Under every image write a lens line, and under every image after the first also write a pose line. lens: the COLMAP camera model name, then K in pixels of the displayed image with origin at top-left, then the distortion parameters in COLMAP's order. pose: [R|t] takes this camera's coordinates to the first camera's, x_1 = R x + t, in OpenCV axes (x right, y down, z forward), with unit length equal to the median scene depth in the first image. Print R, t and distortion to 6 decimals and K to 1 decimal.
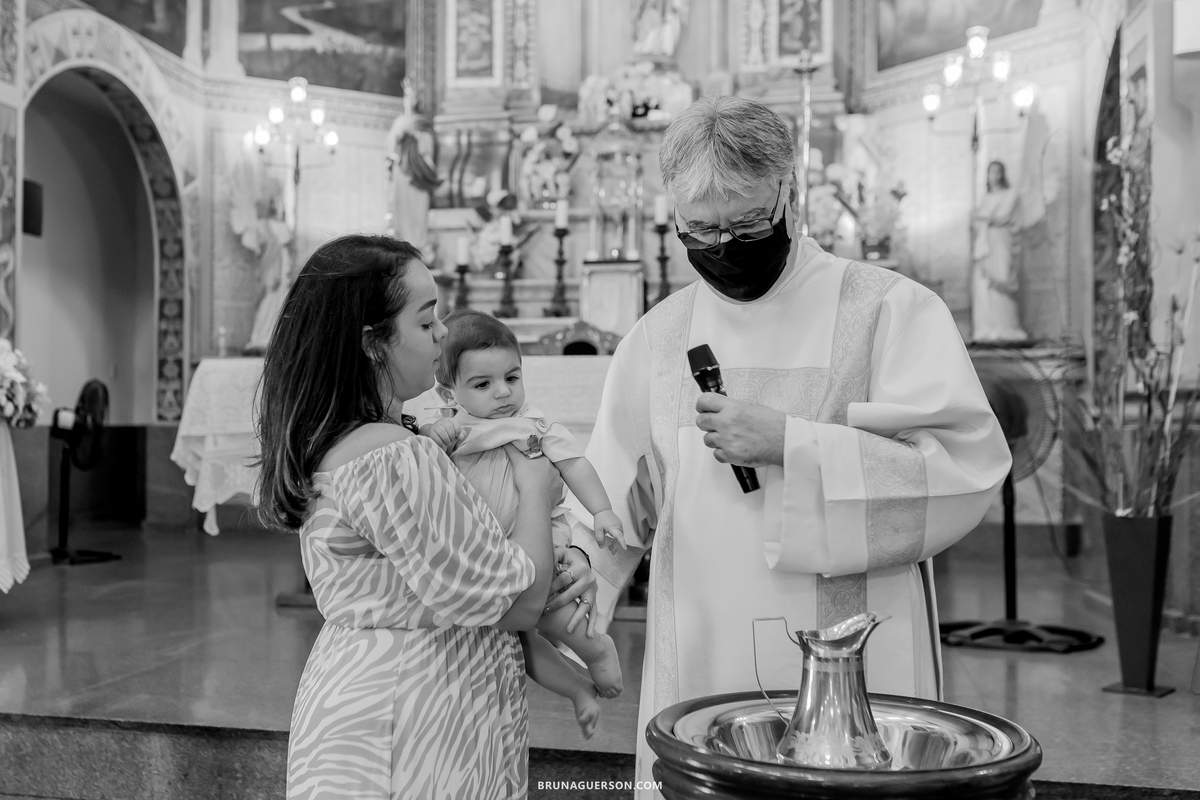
lens RADIAL K [[1343.4, 0, 491.6], [0, 1343.4, 412.4], [0, 0, 1]] dist [-0.015967, 0.000000]
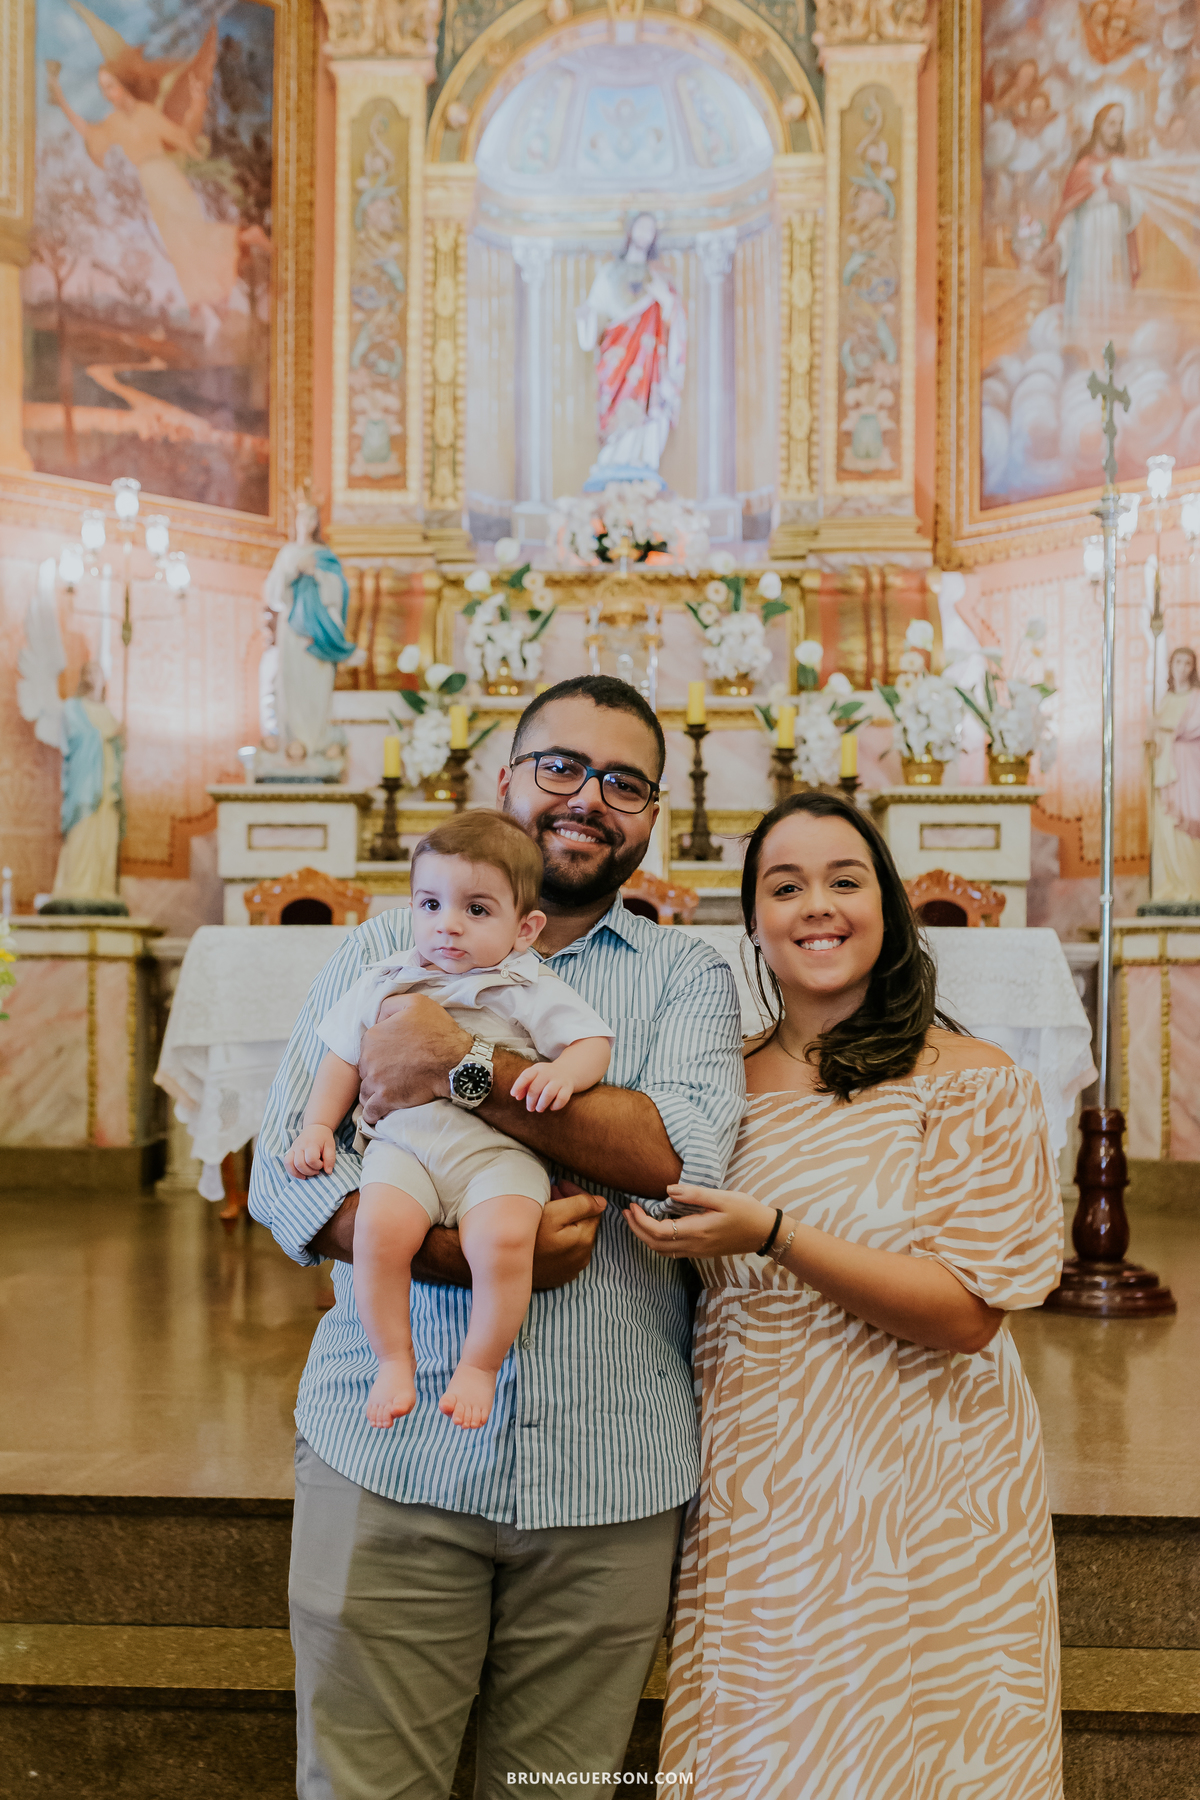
lens RADIAL K [[2015.0, 0, 476.3], [0, 2015.0, 1042.9], [0, 0, 1]] dist [-0.015967, 0.000000]
pose [[0.983045, -0.002183, 0.183350, -0.157503], [-0.002436, 0.999685, 0.024965, -0.004751], [-0.183347, -0.024989, 0.982731, 0.021464]]
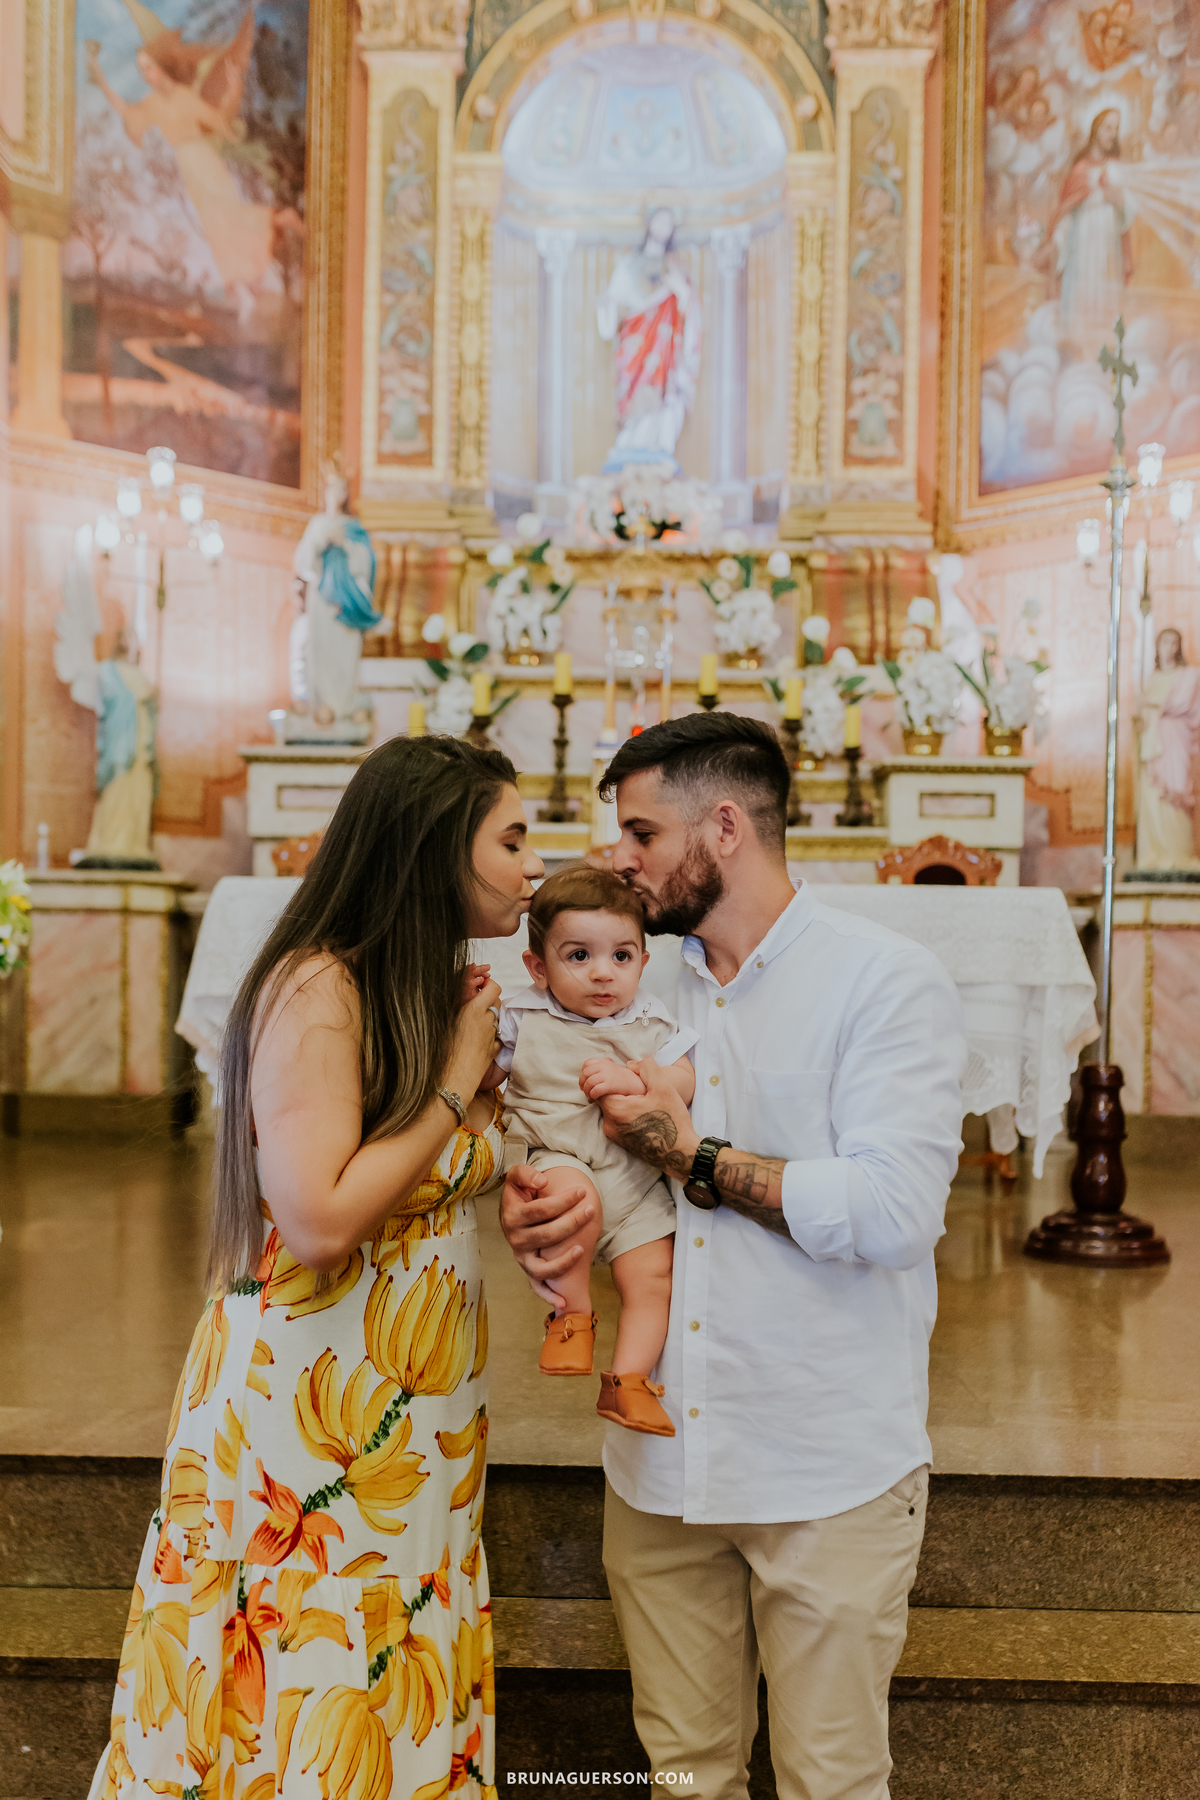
lens RADIAL K [[1846.3, 0, 563.1], [0, 1846.3, 1034.1], [0, 0, 1]] dist [-0.016769, 0.000000]
pose [[0.975700, 0.002626, 0.219097, -0.150134], [-0.012324, 0.999003, 0.042912, -0.002365], [-0.218766, -0.044569, 0.974759, 0.059667]]
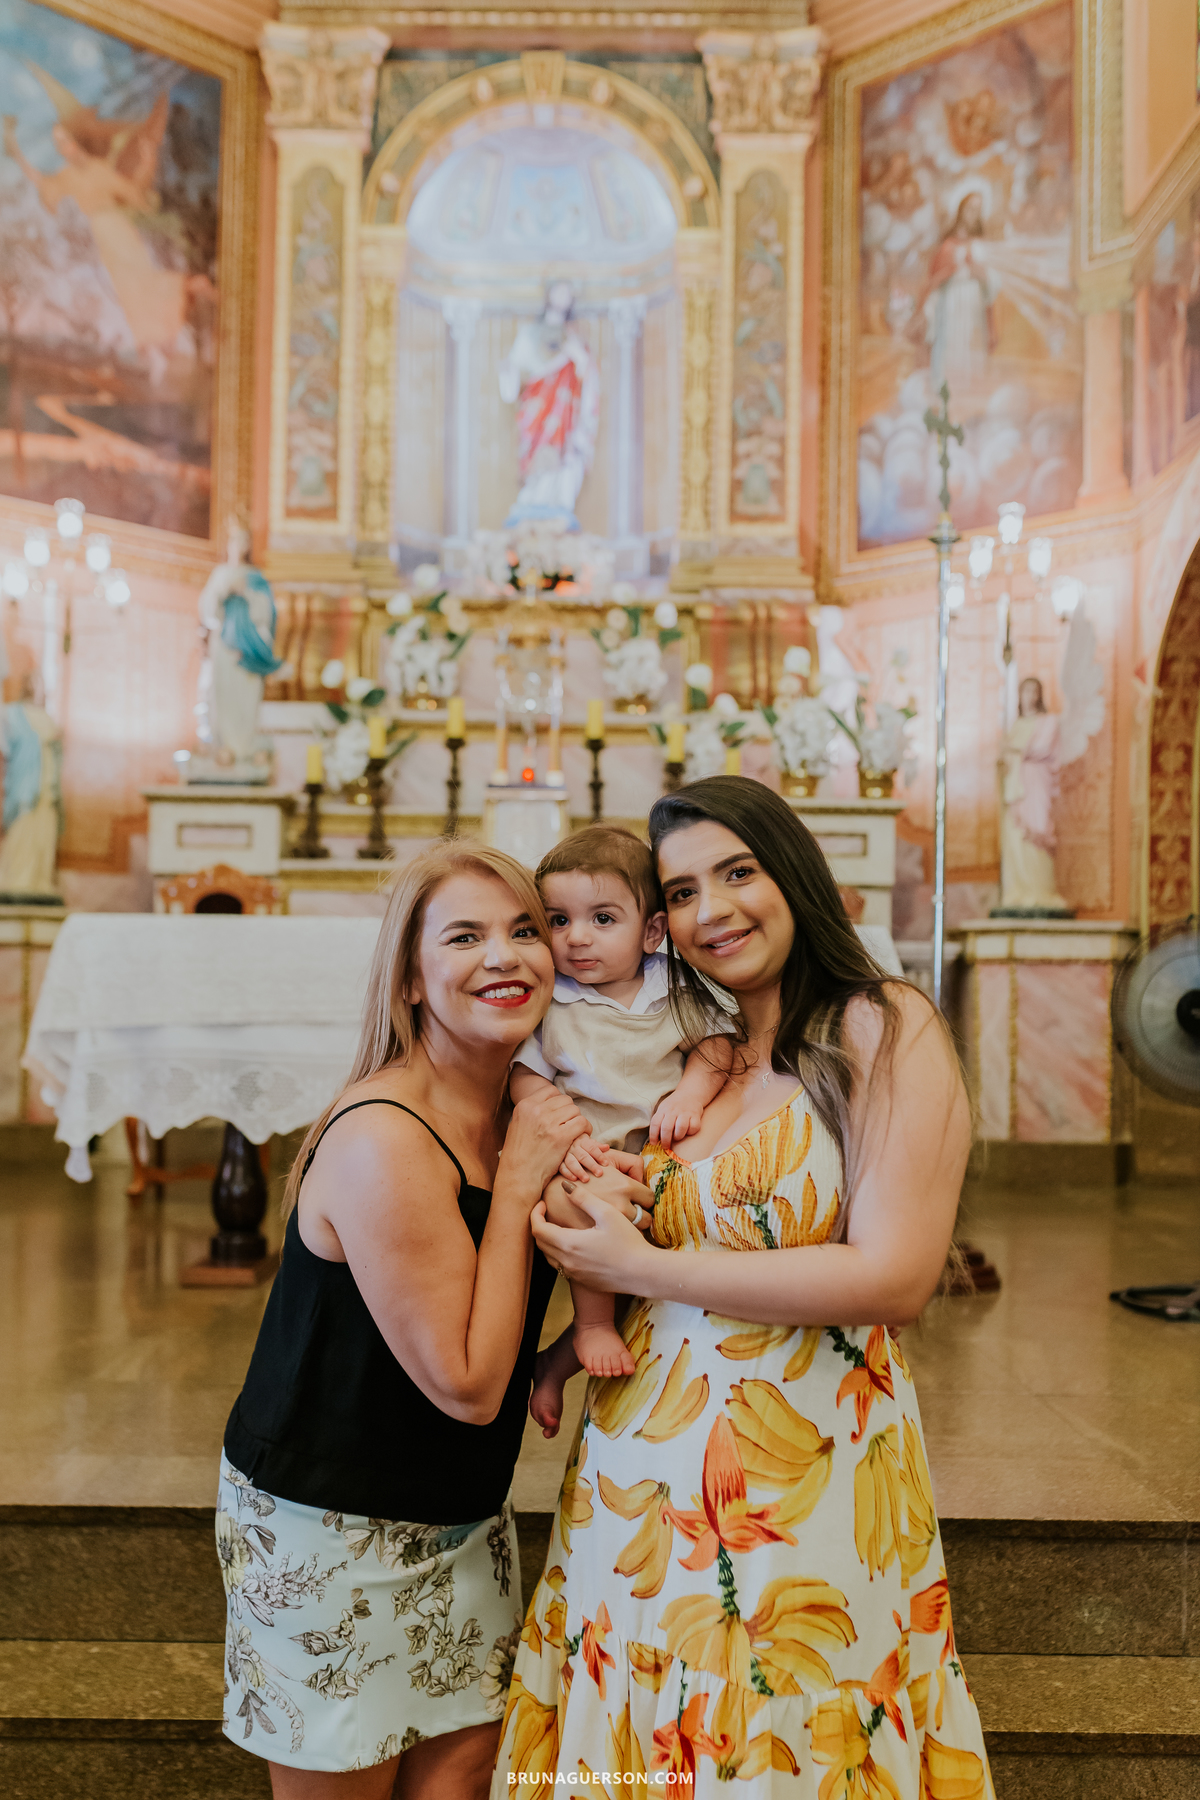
lens RADIAL K [[1757.2, 0, 576.7], [0, 1757.2, 991.8], [0, 0, 1]] dist [-0.020471, 0.000000]
pose [[0.968682, 0.011305, 0.248048, -0.112941], [-0.012788, 0.999909, 0.004371, -0.004931], [-0.247976, -0.007407, 0.968738, 0.064707]]
